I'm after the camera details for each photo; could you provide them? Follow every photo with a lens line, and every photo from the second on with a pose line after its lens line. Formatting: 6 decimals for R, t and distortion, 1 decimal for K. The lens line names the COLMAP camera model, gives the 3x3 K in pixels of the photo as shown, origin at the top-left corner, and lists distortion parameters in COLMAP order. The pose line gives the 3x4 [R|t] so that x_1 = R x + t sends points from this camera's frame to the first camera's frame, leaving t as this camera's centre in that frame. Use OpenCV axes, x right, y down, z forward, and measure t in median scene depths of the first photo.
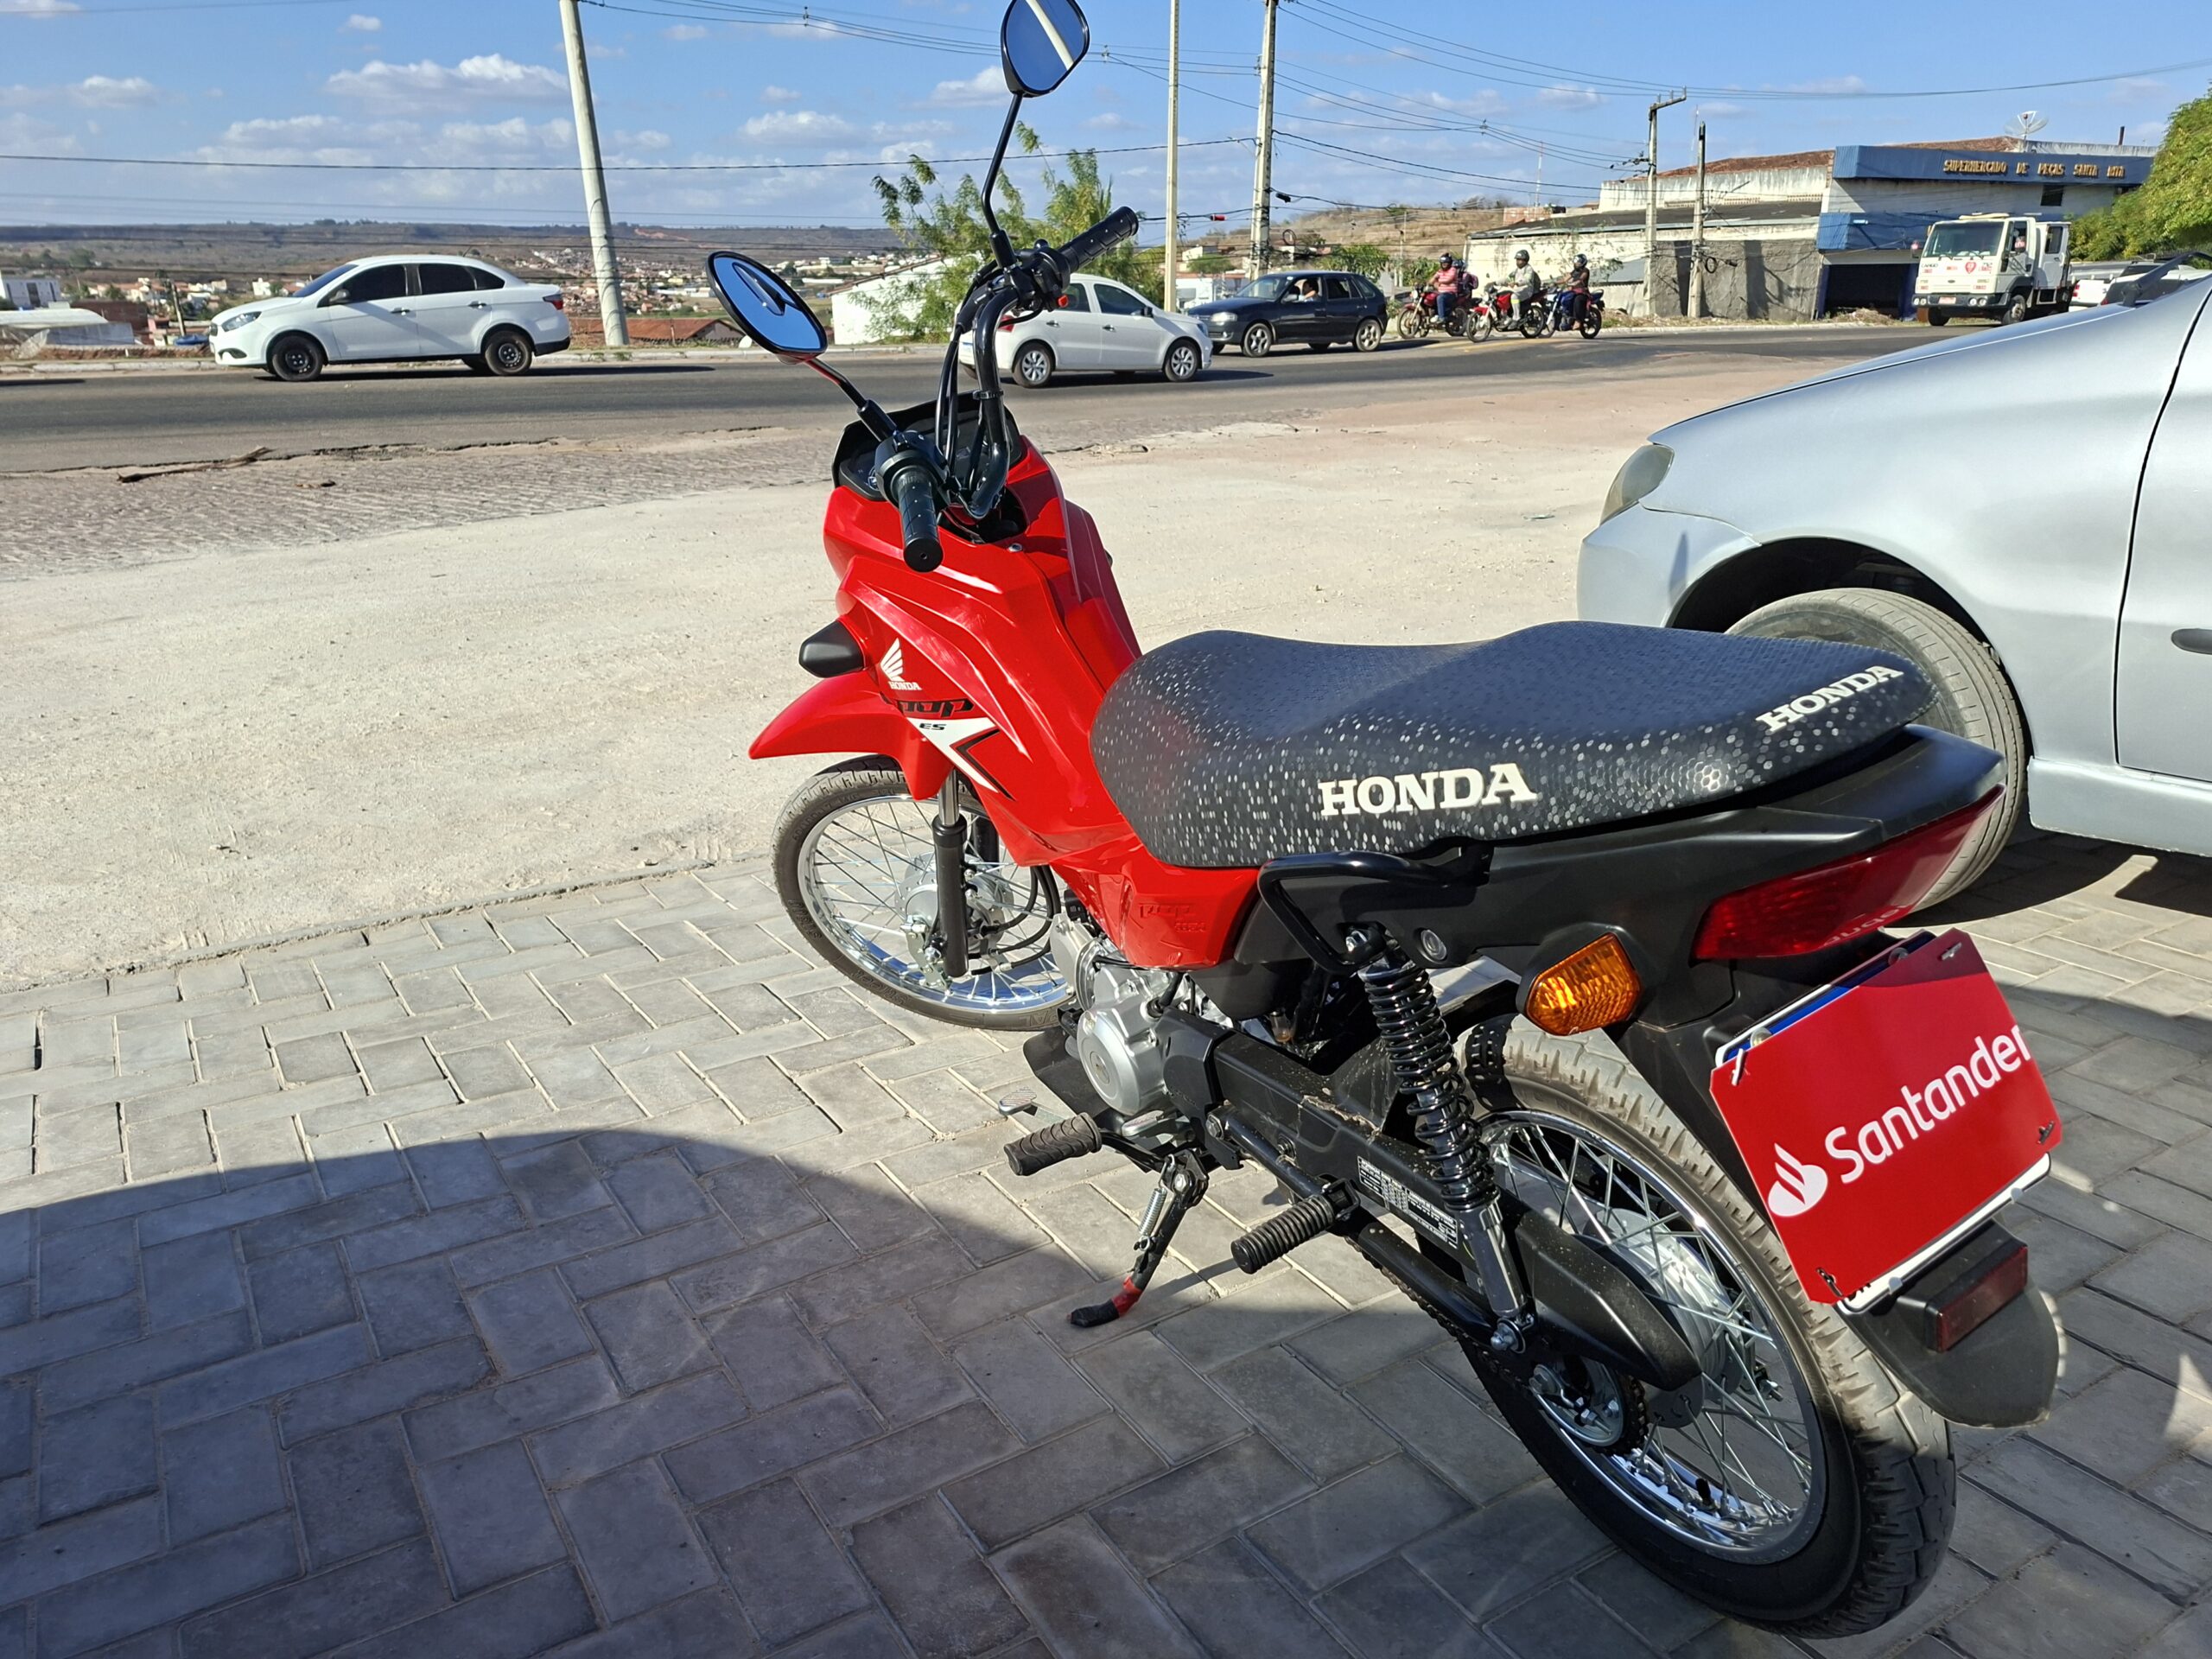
lens RADIAL K [[1581.1, 0, 1139.5], [0, 1581.1, 858.2], [0, 0, 1]] dist [0.074565, -0.076150]
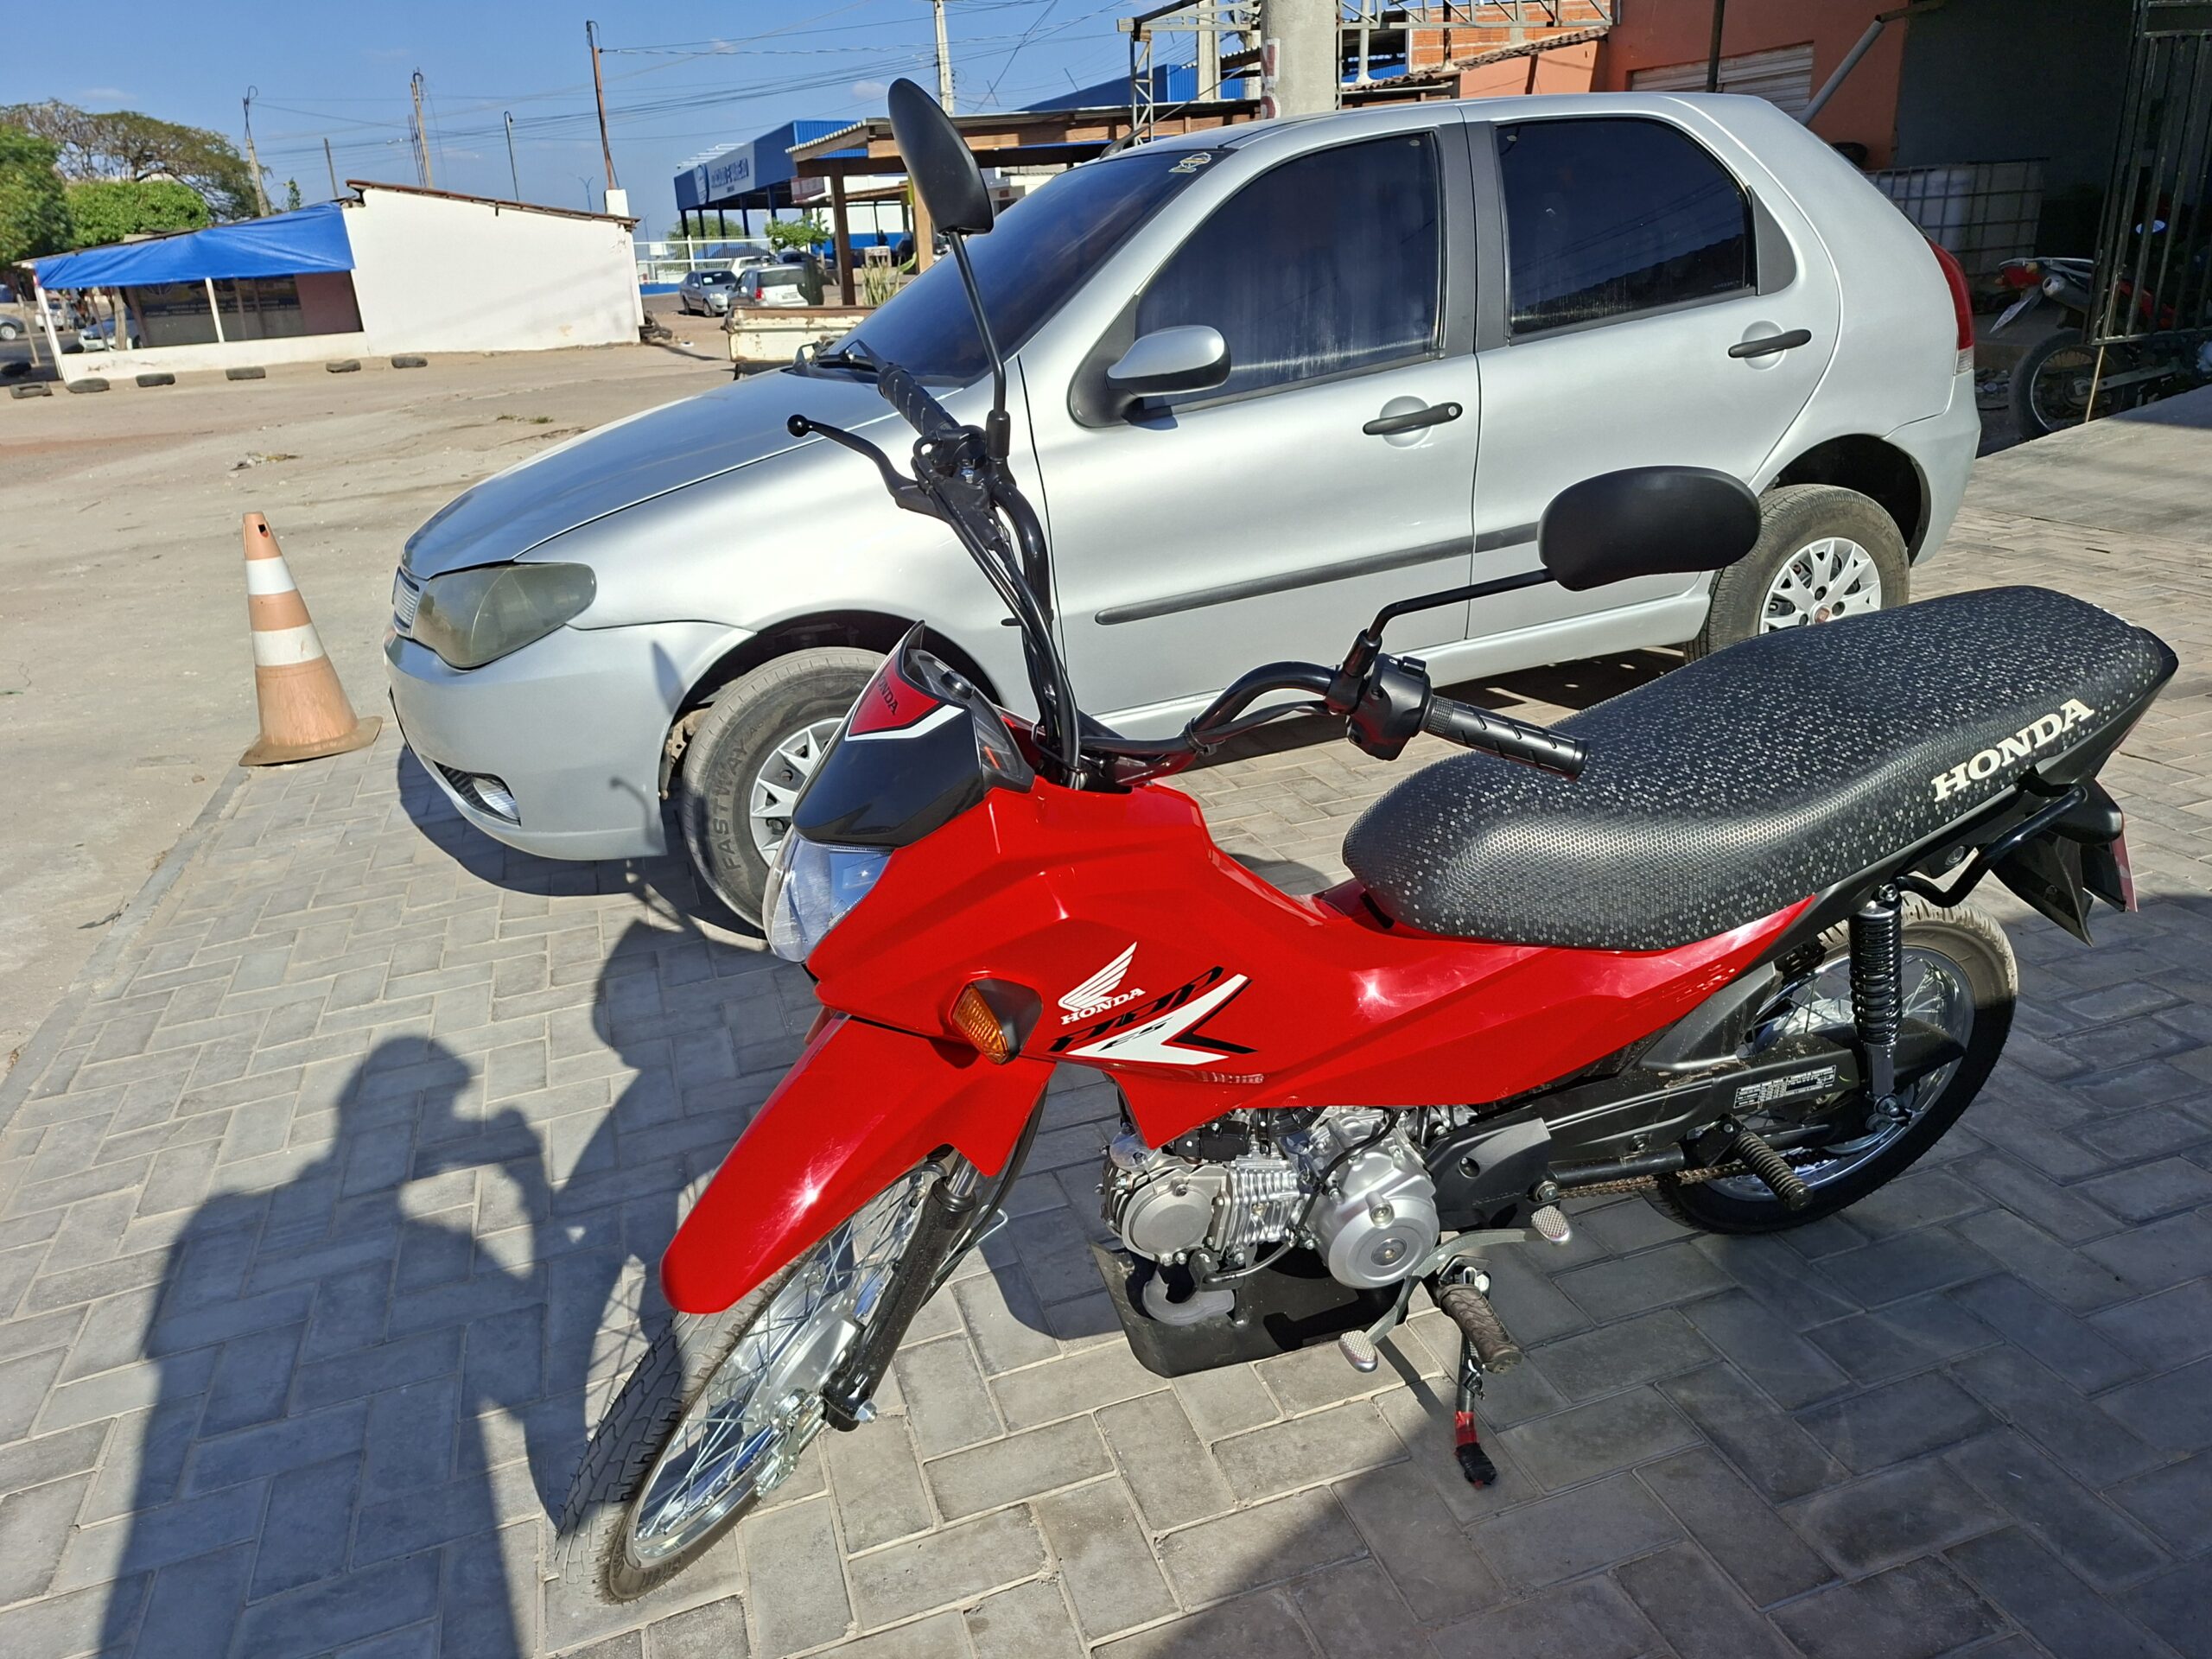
lens RADIAL K [[1544.8, 0, 1112.9], [0, 1544.8, 838.0], [0, 0, 1]] dist [0.050165, -0.055487]
pose [[0.246457, -0.346154, 0.905227, -0.575035], [0.368122, 0.897471, 0.242963, -0.262793], [-0.896518, 0.273354, 0.348615, 0.535201]]
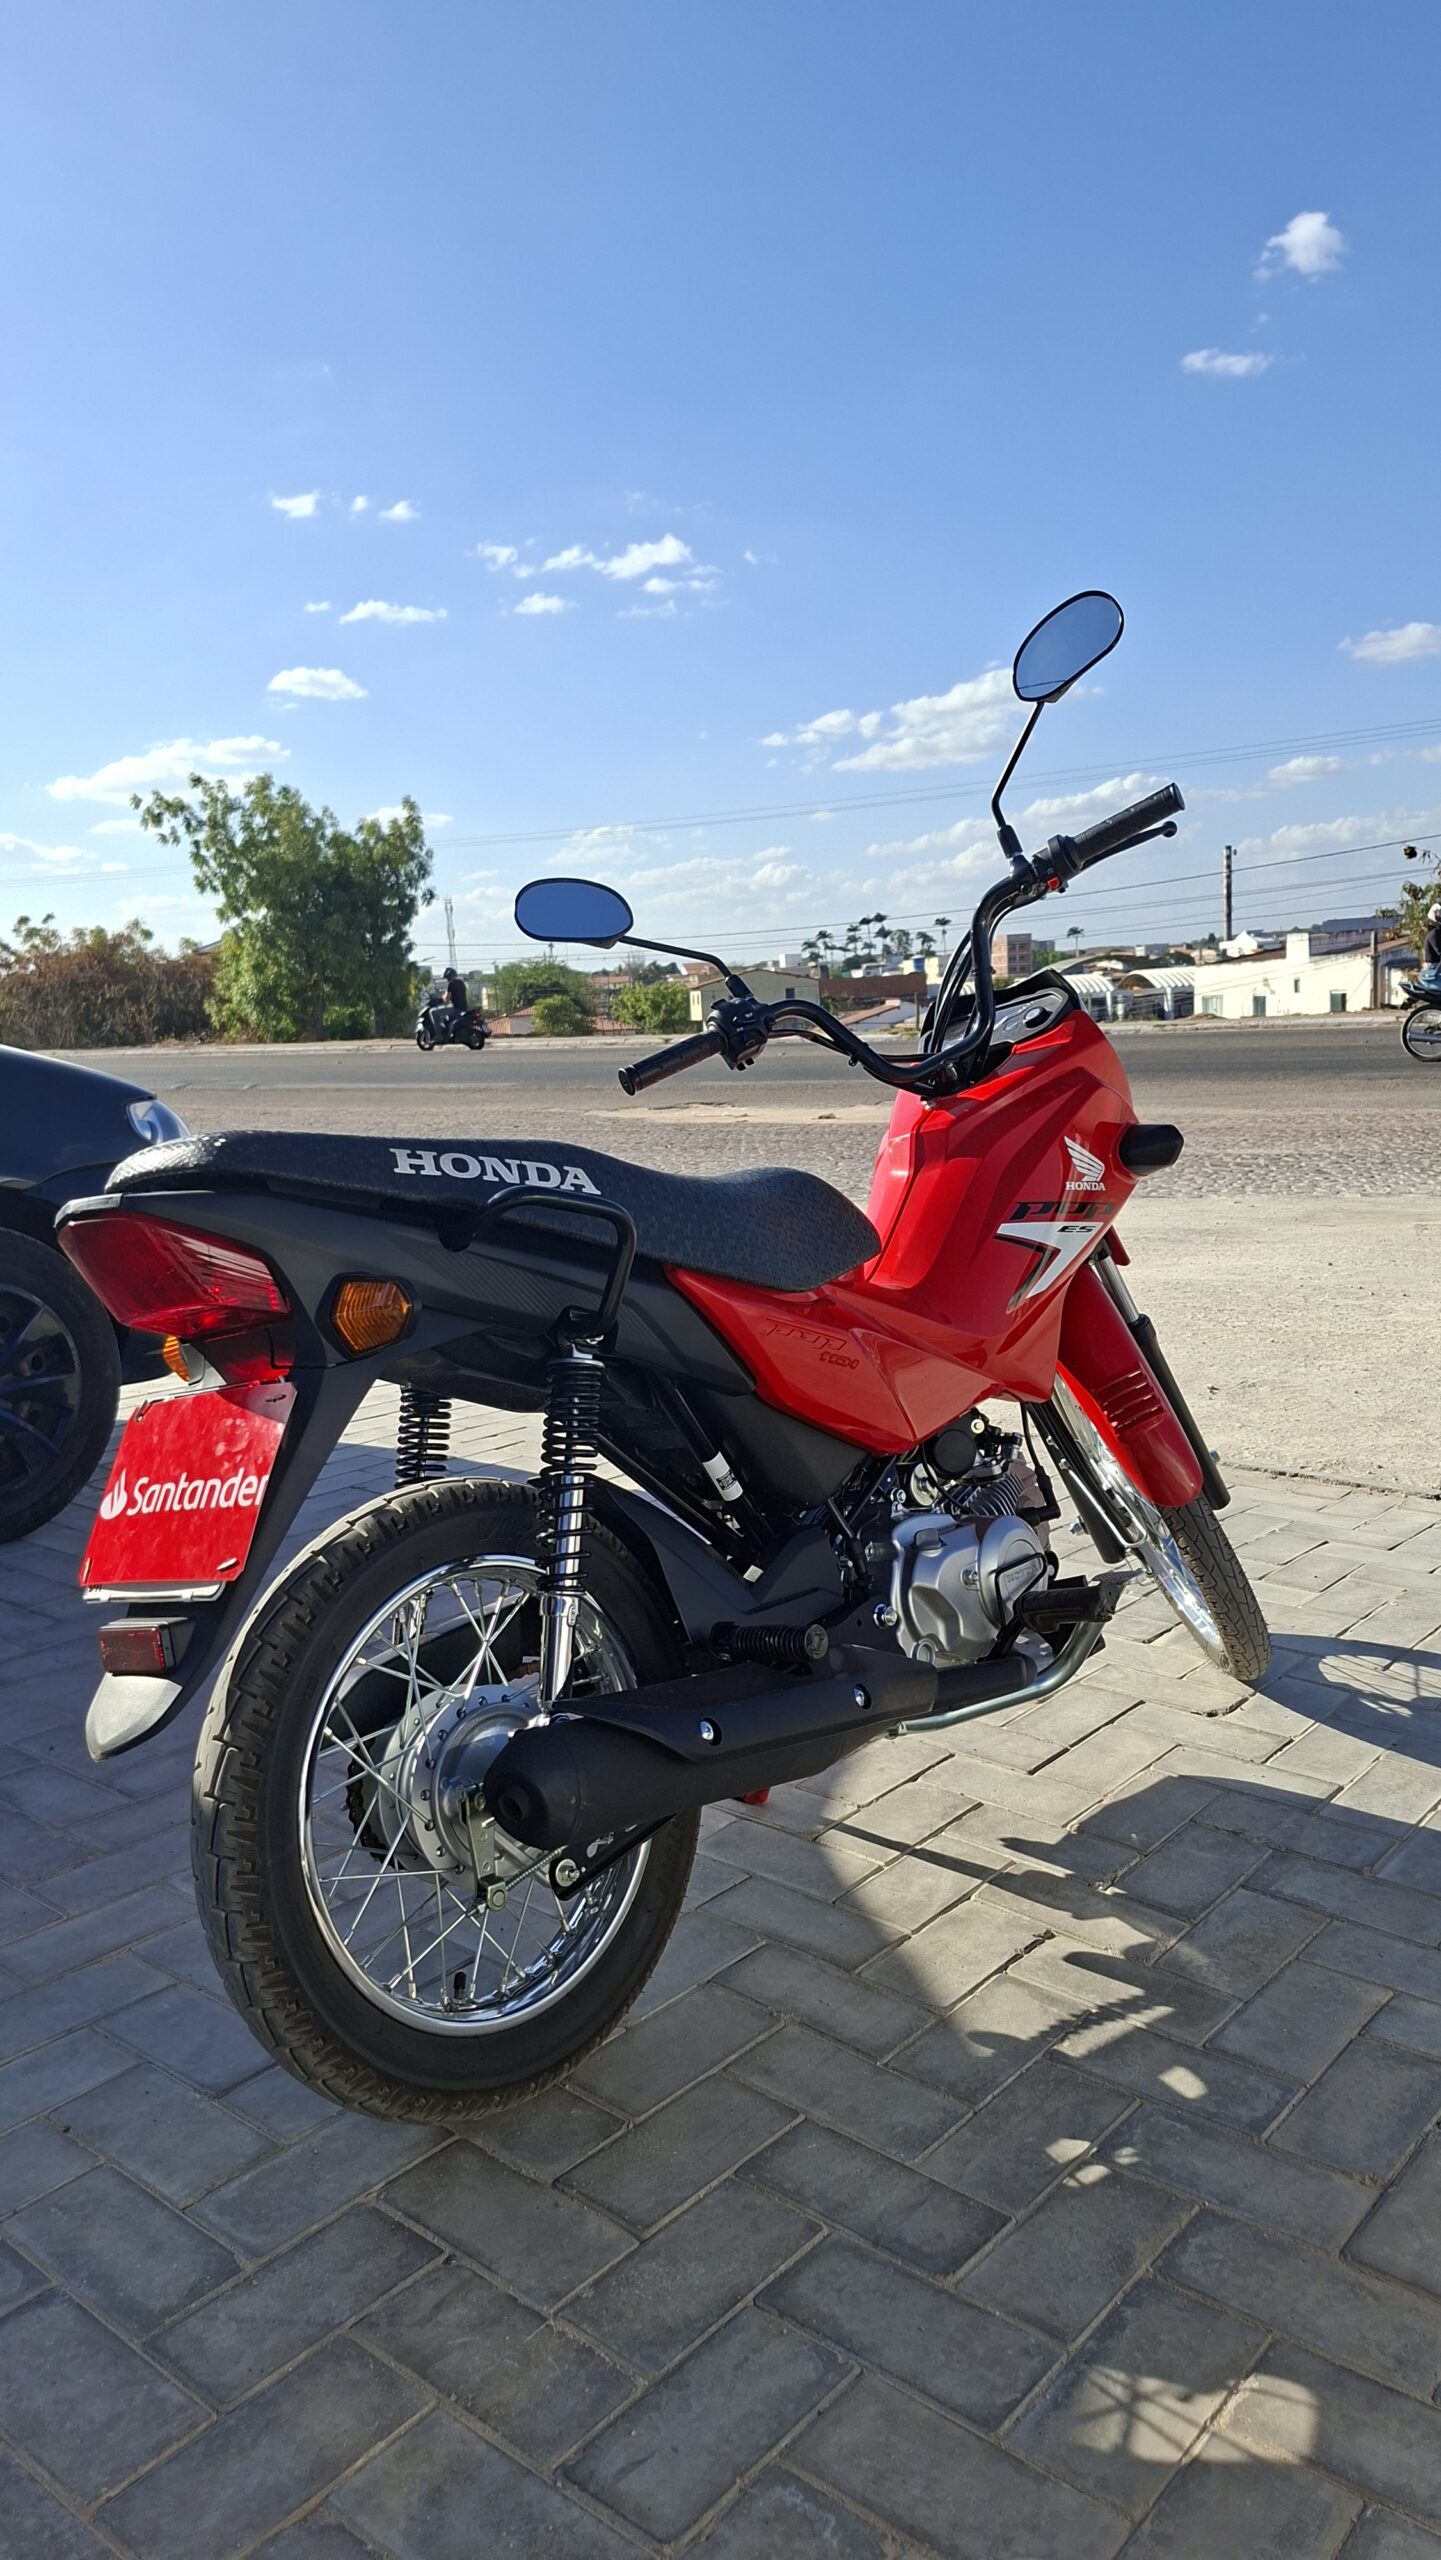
lens RADIAL K [[1778.7, 0, 693.0], [0, 1778.7, 1277.5], [0, 0, 1]] dist [0.112205, -0.150239]
pose [[0.283666, 0.138726, -0.948835, 0.755748], [-0.276507, 0.959285, 0.057589, -0.077513], [0.918192, 0.246024, 0.310476, 0.353985]]
